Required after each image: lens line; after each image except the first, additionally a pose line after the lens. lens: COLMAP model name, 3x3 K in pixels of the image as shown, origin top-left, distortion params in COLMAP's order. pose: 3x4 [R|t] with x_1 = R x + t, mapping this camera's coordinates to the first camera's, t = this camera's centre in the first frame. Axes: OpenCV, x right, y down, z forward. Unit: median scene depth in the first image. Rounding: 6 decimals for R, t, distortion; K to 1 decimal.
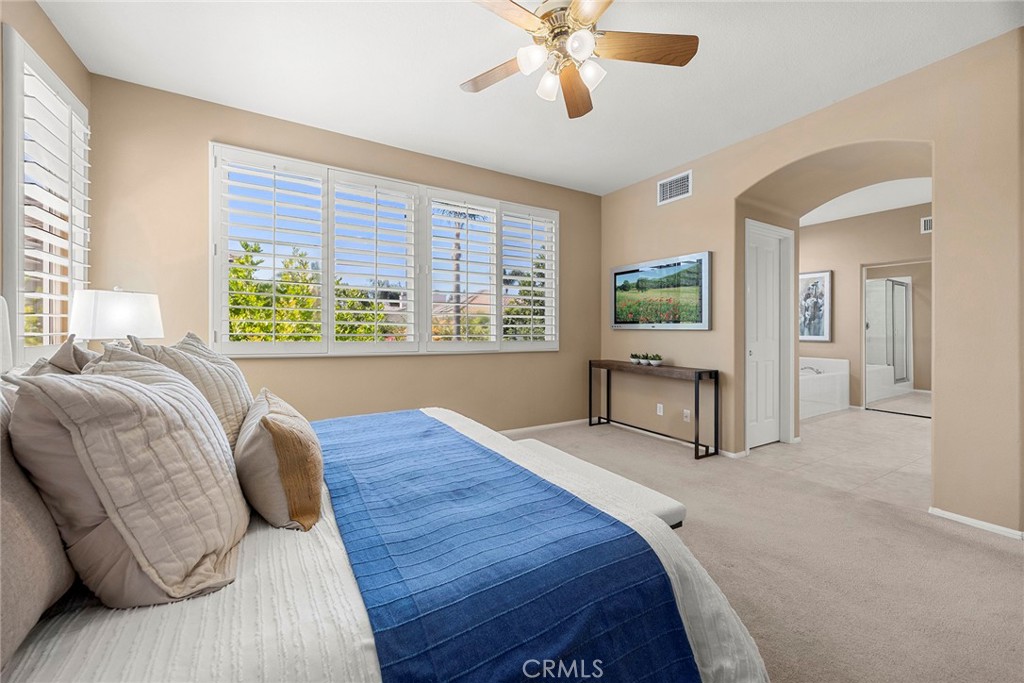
lens RADIAL K [[393.3, 0, 517.3], [0, 393.3, 327.4], [0, 0, 1]] dist [-0.000896, 0.000146]
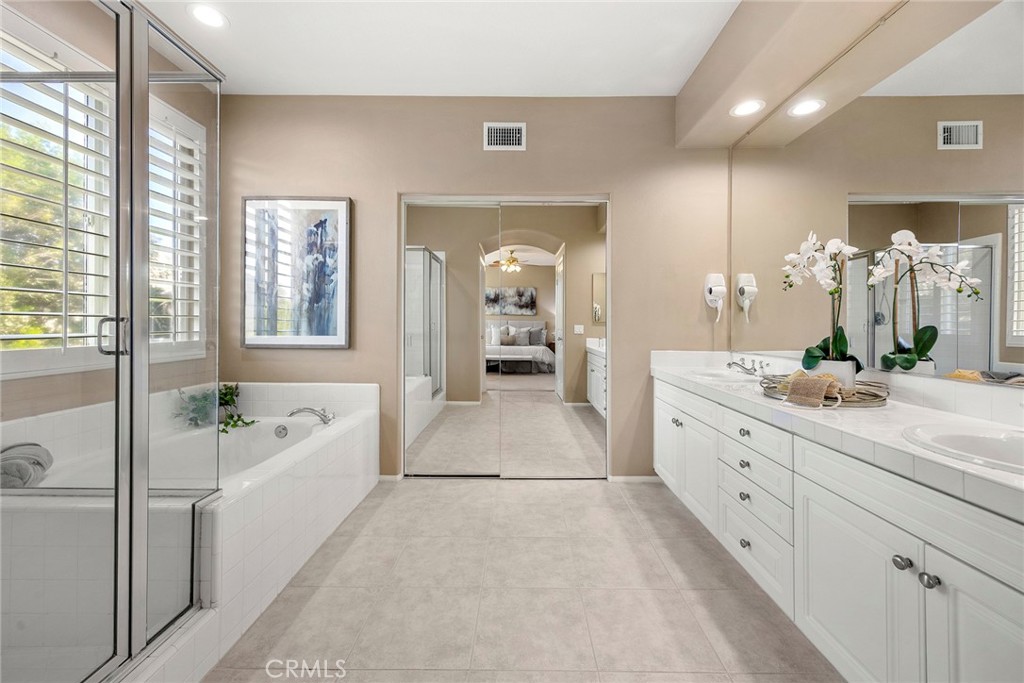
lens RADIAL K [[393.3, 0, 505.5], [0, 393.3, 322.9], [0, 0, 1]] dist [-0.000896, 0.000146]
pose [[0.529405, 0.001041, 0.848369, 0.483356], [-0.003917, 0.999992, 0.001217, 0.005058], [-0.848360, -0.003968, 0.529404, 0.573722]]
